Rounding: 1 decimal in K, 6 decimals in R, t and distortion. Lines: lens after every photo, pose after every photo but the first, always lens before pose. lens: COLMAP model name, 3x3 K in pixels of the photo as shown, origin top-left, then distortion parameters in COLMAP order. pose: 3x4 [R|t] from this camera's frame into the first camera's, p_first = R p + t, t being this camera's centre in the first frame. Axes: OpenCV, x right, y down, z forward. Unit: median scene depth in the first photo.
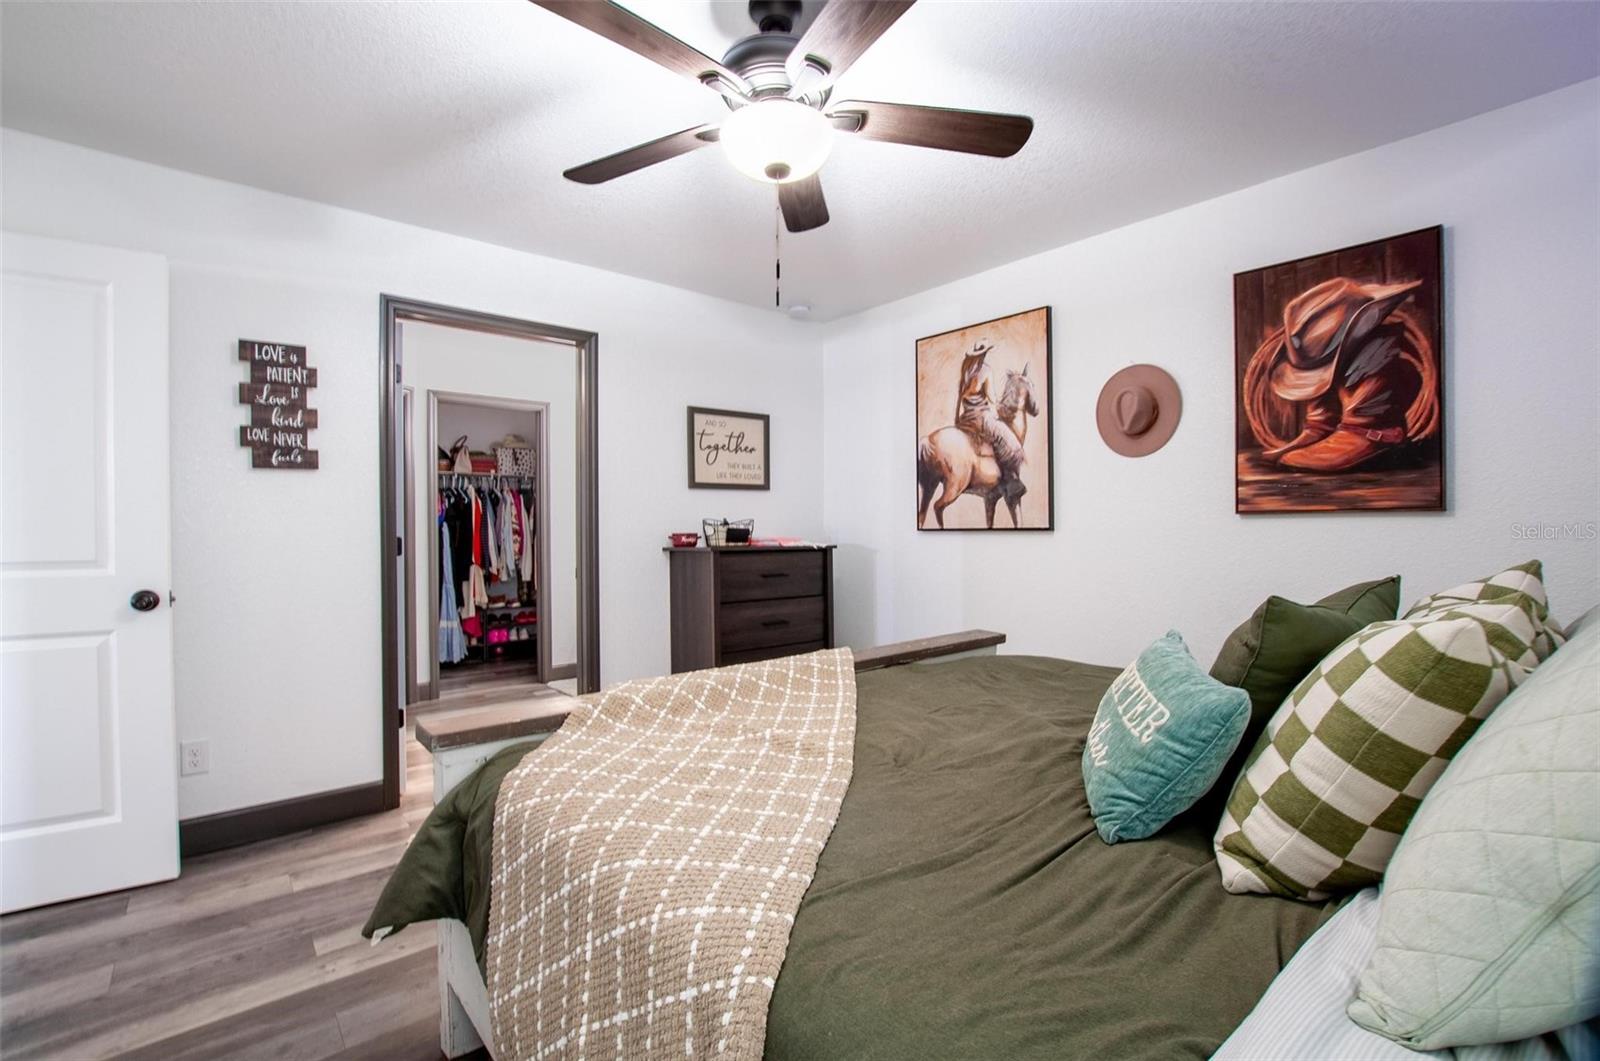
lens RADIAL K [[707.2, 0, 800.0], [0, 707.2, 530.5], [0, 0, 1]] dist [-0.033378, 0.000451]
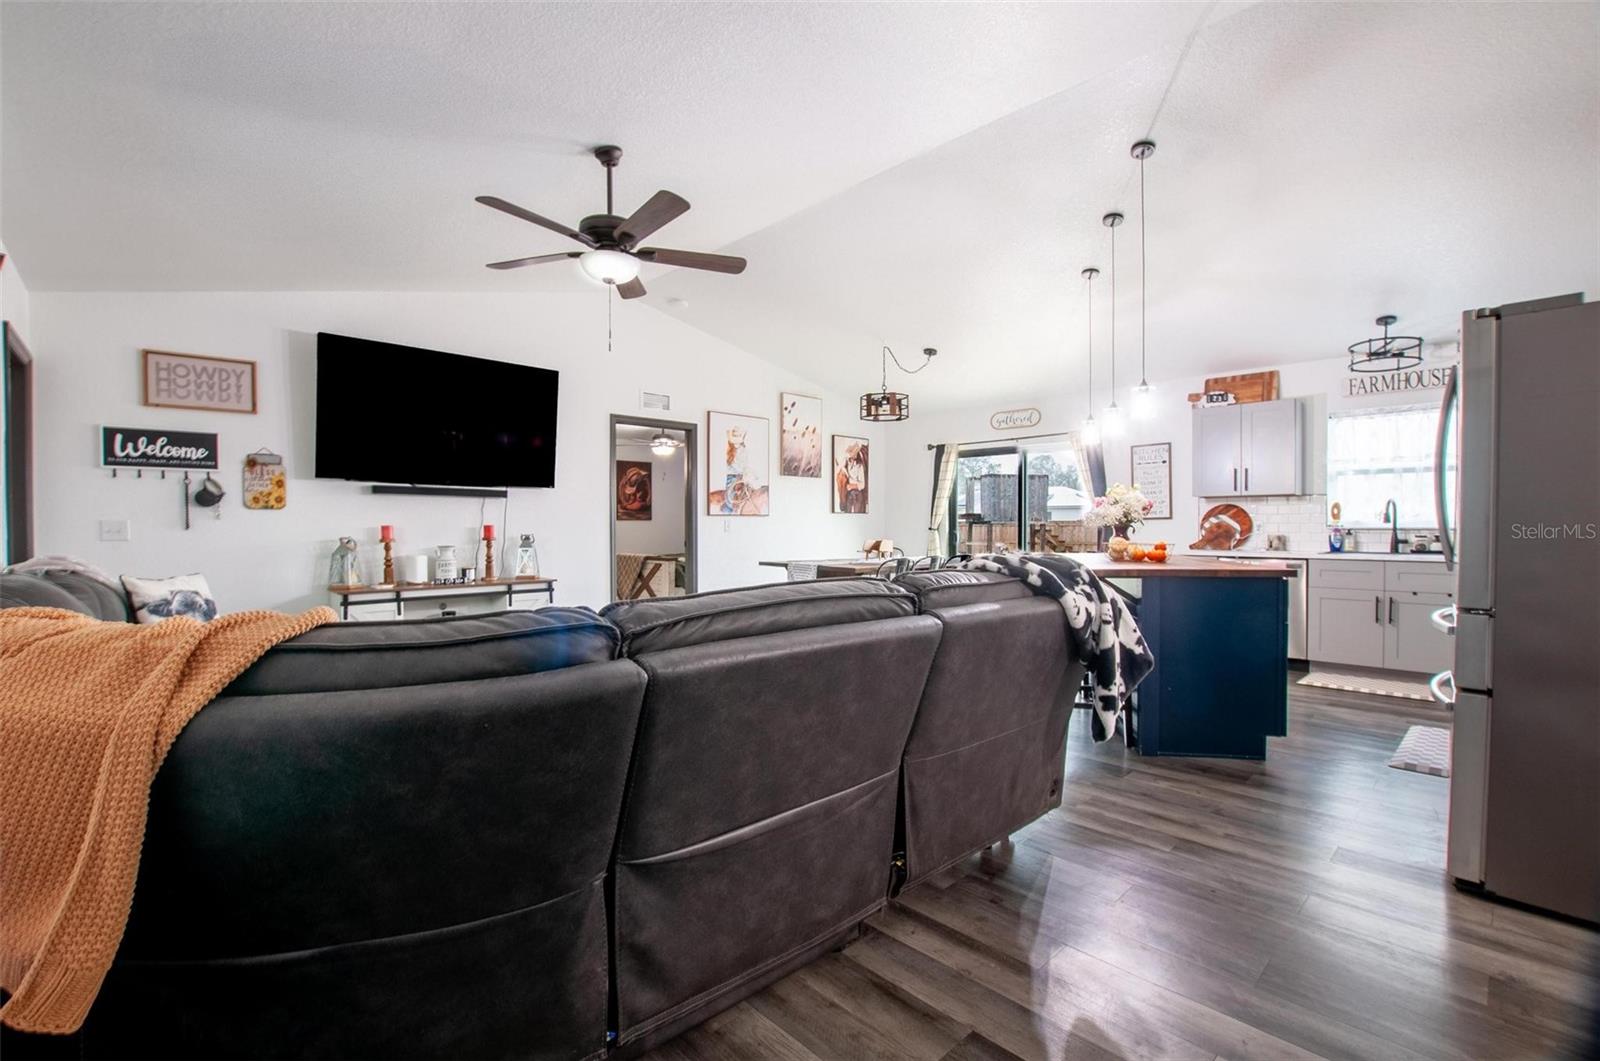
lens RADIAL K [[707.2, 0, 800.0], [0, 707.2, 530.5], [0, 0, 1]] dist [-0.033378, 0.000451]
pose [[-0.051381, -0.002825, 0.998675, -2.758407], [0.008212, 0.999961, 0.003251, 0.027114], [-0.998645, 0.008368, -0.051356, 0.120764]]
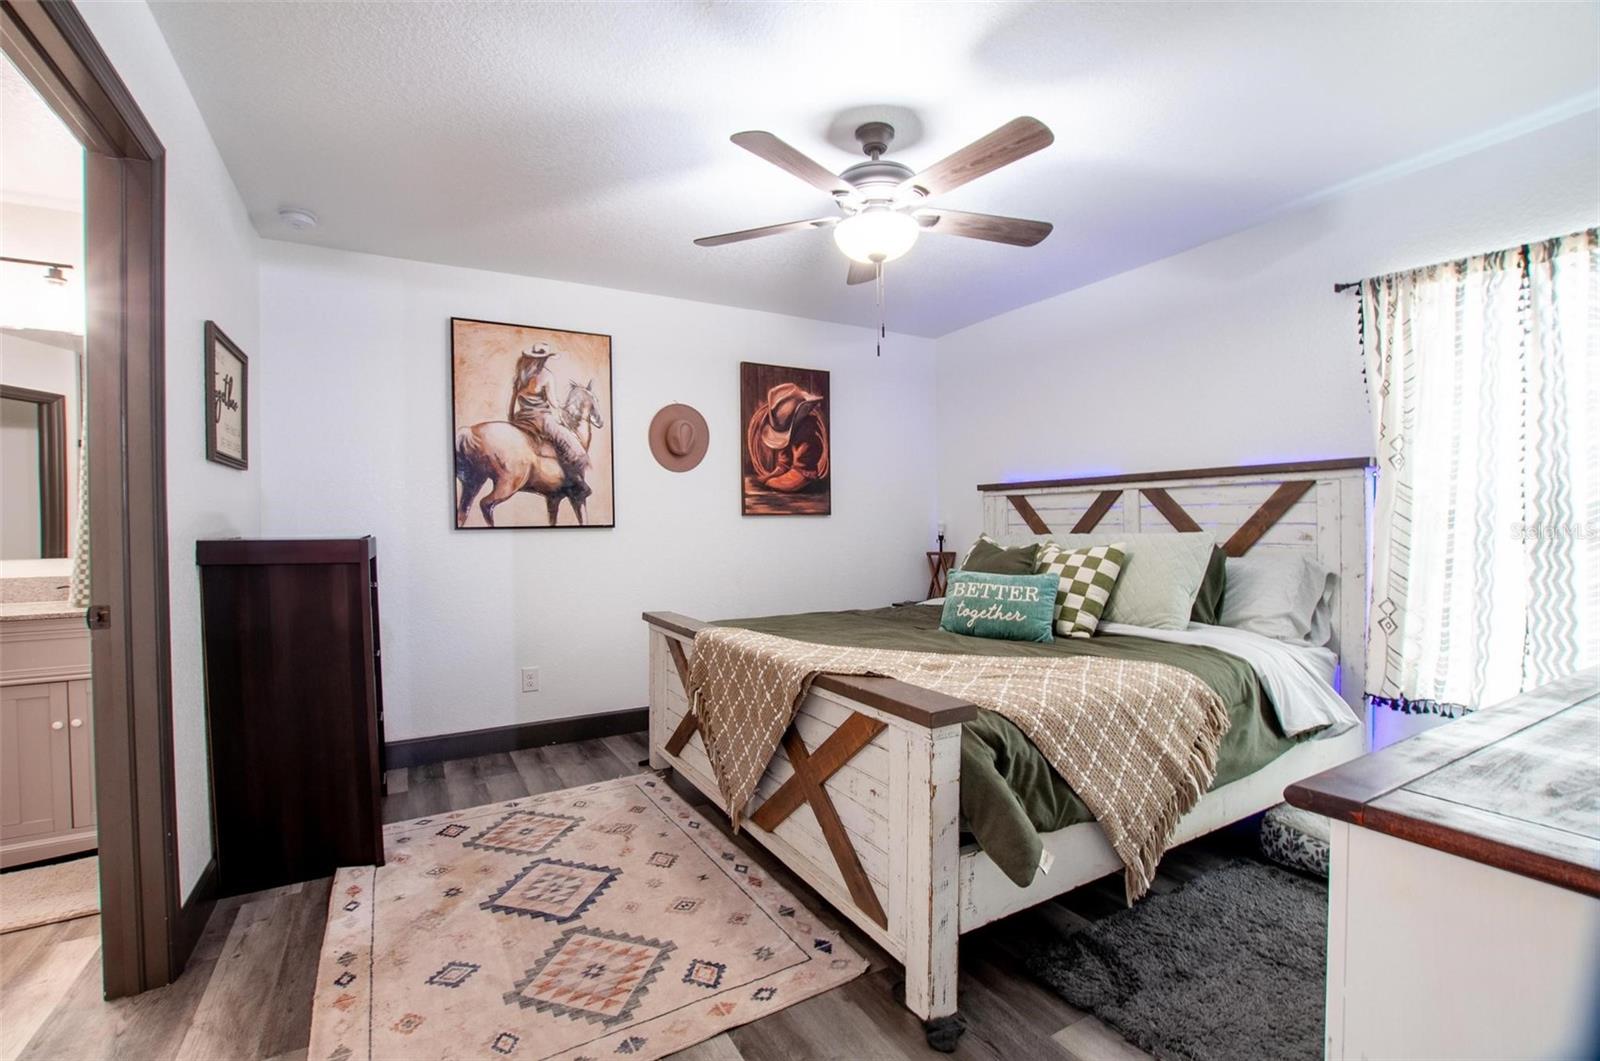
lens RADIAL K [[707.2, 0, 800.0], [0, 707.2, 530.5], [0, 0, 1]] dist [-0.033378, 0.000451]
pose [[0.191758, -0.004184, 0.981433, -0.710145], [0.015649, 0.999877, 0.001205, 0.008178], [-0.981318, 0.015127, 0.191799, 0.450420]]
